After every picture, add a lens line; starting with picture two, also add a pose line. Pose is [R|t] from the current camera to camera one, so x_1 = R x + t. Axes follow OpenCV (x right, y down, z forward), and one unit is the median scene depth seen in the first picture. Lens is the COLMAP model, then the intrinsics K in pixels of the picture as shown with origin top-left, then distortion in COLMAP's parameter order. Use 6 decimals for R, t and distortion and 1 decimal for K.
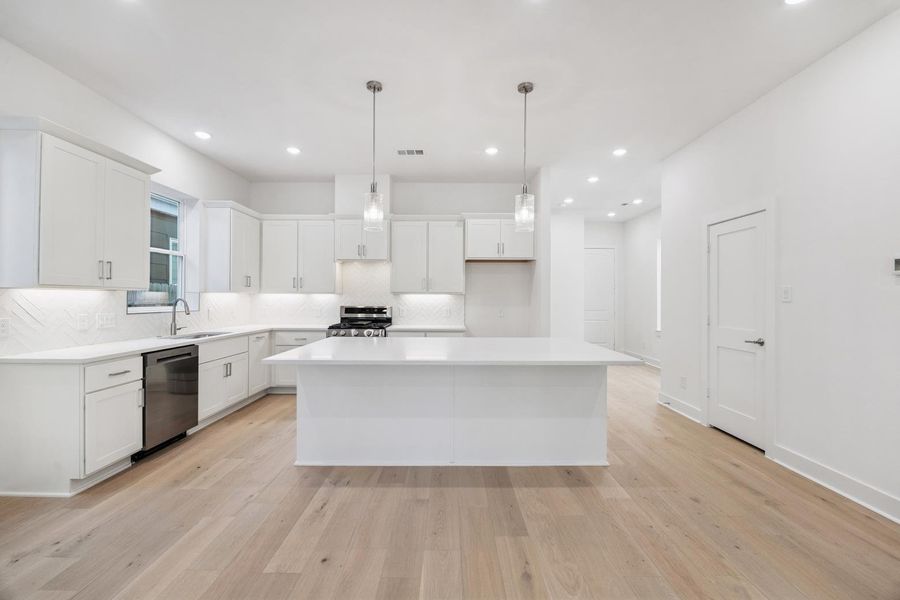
lens RADIAL K [[383.2, 0, 457.0], [0, 383.2, 298.3], [0, 0, 1]] dist [-0.008257, 0.000031]
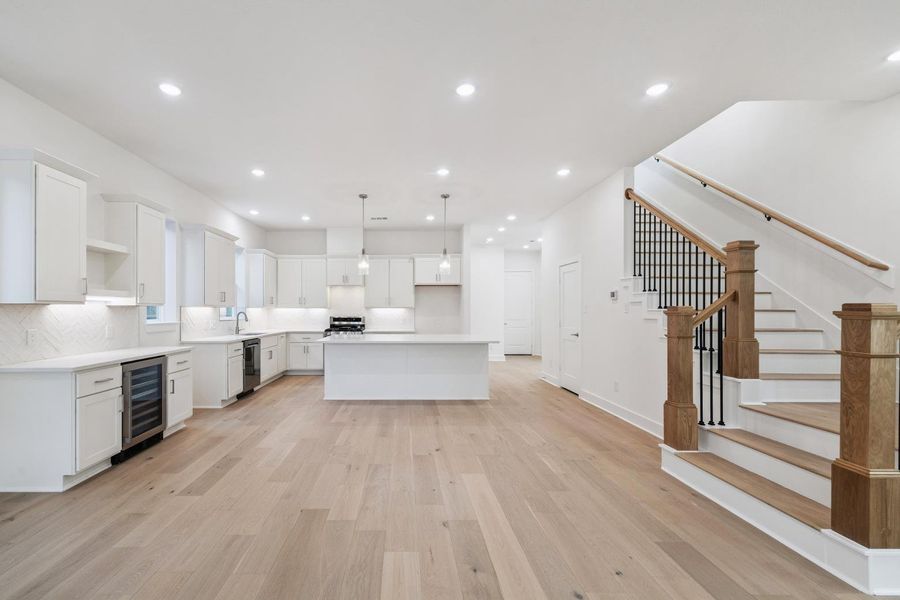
lens RADIAL K [[387.8, 0, 410.4], [0, 387.8, 314.6], [0, 0, 1]] dist [-0.000472, -0.000001]
pose [[0.999990, -0.004302, -0.001297, 0.007490], [0.004314, 0.999944, 0.009678, -0.000571], [0.001255, -0.009683, 0.999952, -0.624330]]
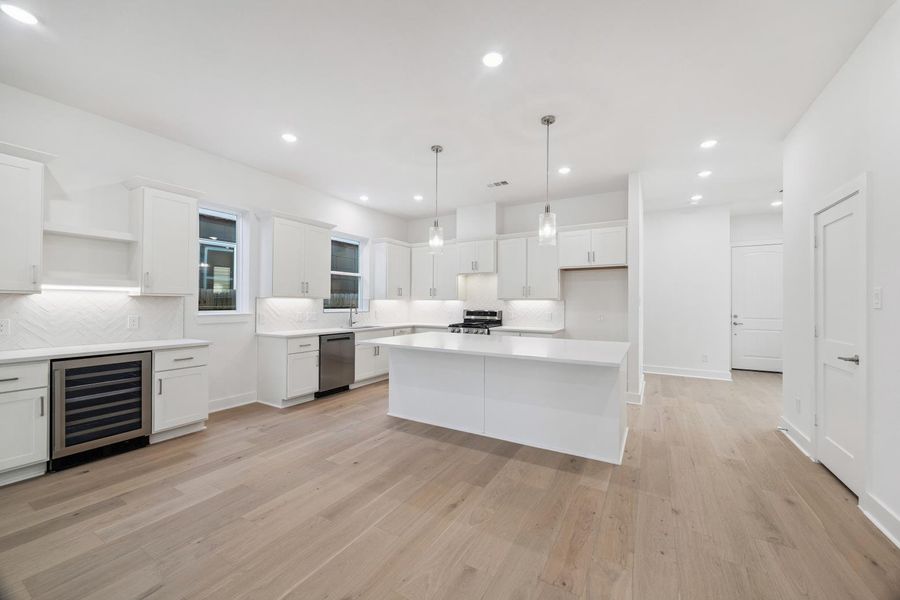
lens RADIAL K [[349.8, 0, 450.0], [0, 349.8, 302.5], [0, 0, 1]] dist [-0.000948, -0.000114]
pose [[0.857020, -0.000292, -0.515282, 0.336858], [-0.001956, 0.999991, -0.003821, 0.000927], [0.515279, 0.004283, 0.857012, -0.035848]]
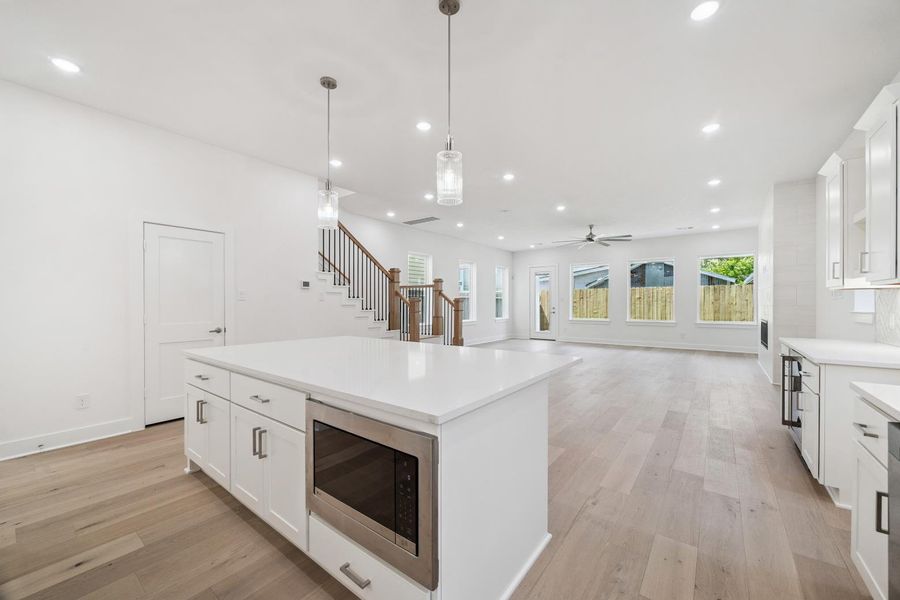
lens RADIAL K [[349.8, 0, 450.0], [0, 349.8, 302.5], [0, 0, 1]] dist [-0.000948, -0.000114]
pose [[-0.782182, -0.002183, 0.623046, -0.458402], [-0.001401, 0.999997, 0.001745, 0.011292], [-0.623048, 0.000492, -0.782183, 1.090251]]
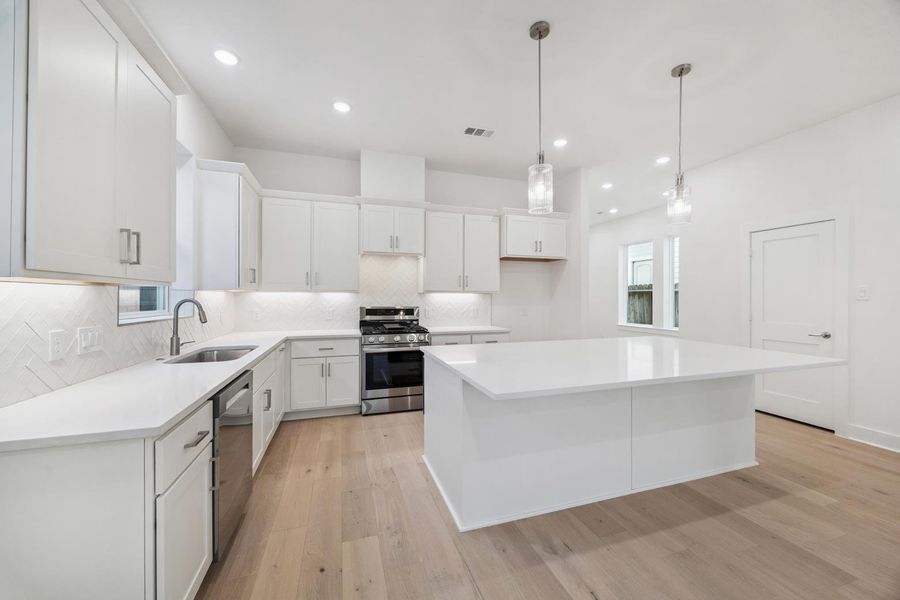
lens RADIAL K [[346.0, 0, 460.8], [0, 346.0, 298.5], [0, 0, 1]] dist [-0.000222, 0.000030]
pose [[0.950882, -0.003513, 0.309534, -0.425295], [0.002348, 0.999989, 0.004136, -0.001796], [-0.309545, -0.003206, 0.950879, 0.262525]]
